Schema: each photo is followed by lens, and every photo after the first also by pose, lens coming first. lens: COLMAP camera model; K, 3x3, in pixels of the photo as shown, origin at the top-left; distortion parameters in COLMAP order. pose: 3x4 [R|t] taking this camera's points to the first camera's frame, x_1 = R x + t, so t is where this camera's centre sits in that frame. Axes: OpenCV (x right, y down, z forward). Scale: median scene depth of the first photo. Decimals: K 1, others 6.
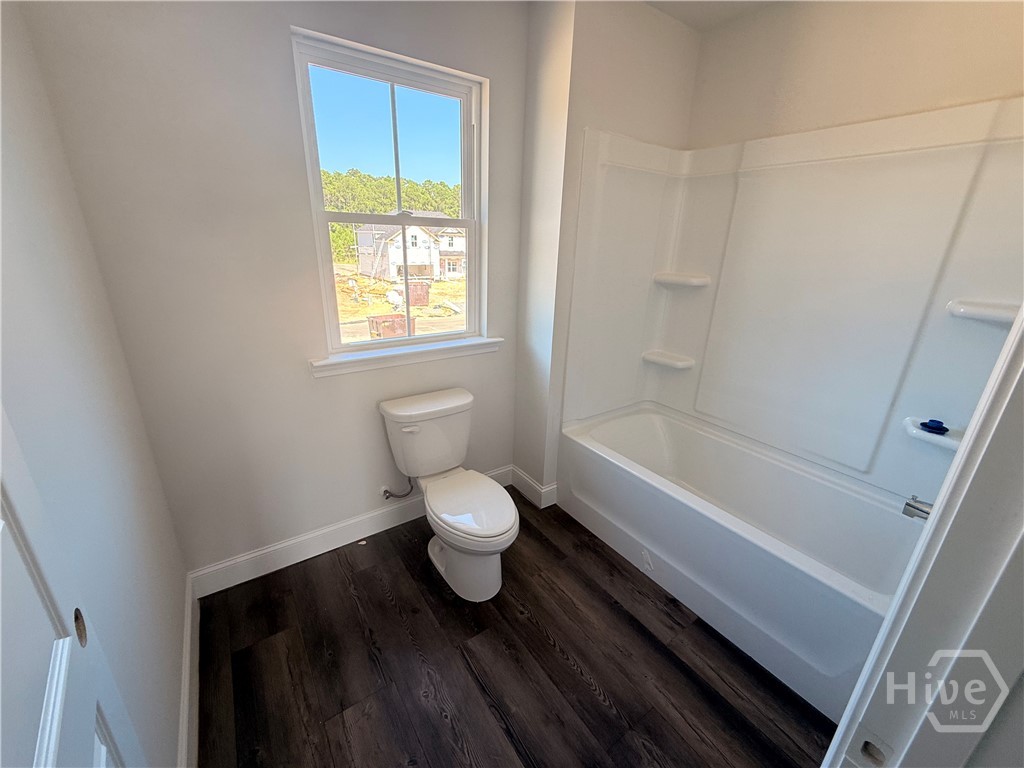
lens RADIAL K [[411.6, 0, 505.1], [0, 411.6, 384.2], [0, 0, 1]] dist [0.000220, 0.000263]
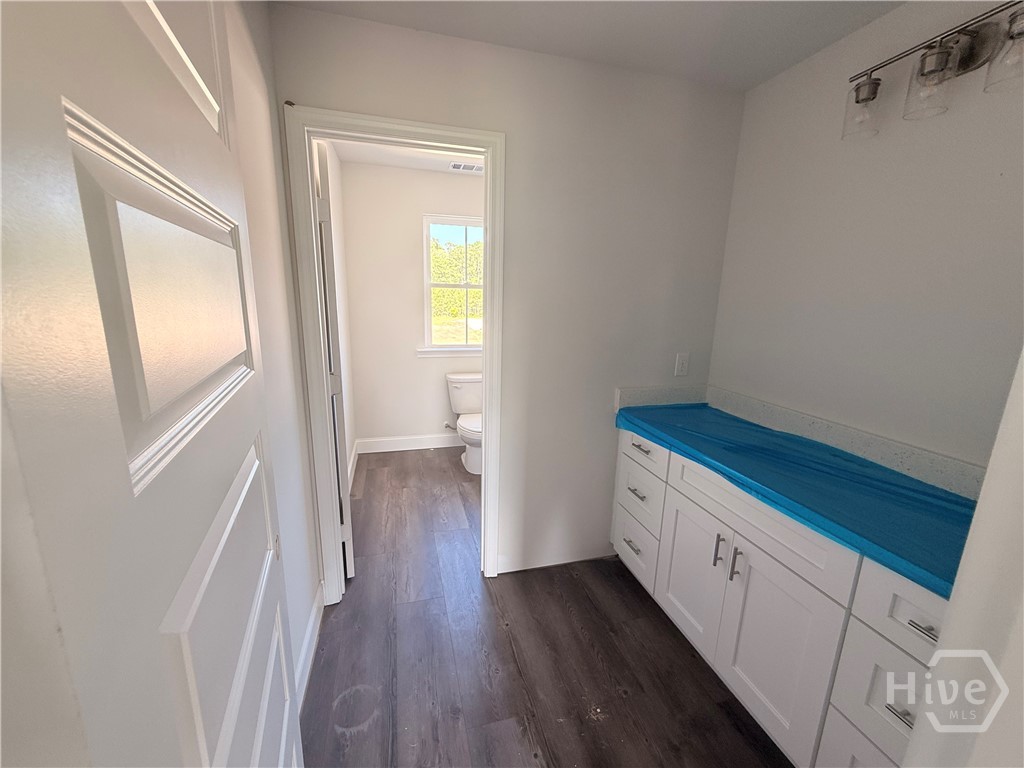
lens RADIAL K [[411.6, 0, 503.6], [0, 411.6, 388.8], [0, 0, 1]] dist [0.000220, 0.000263]
pose [[0.941590, 0.063584, -0.330705, 0.693145], [-0.106290, 0.987930, -0.112682, 0.347122], [0.319549, 0.141250, 0.936983, -0.858518]]
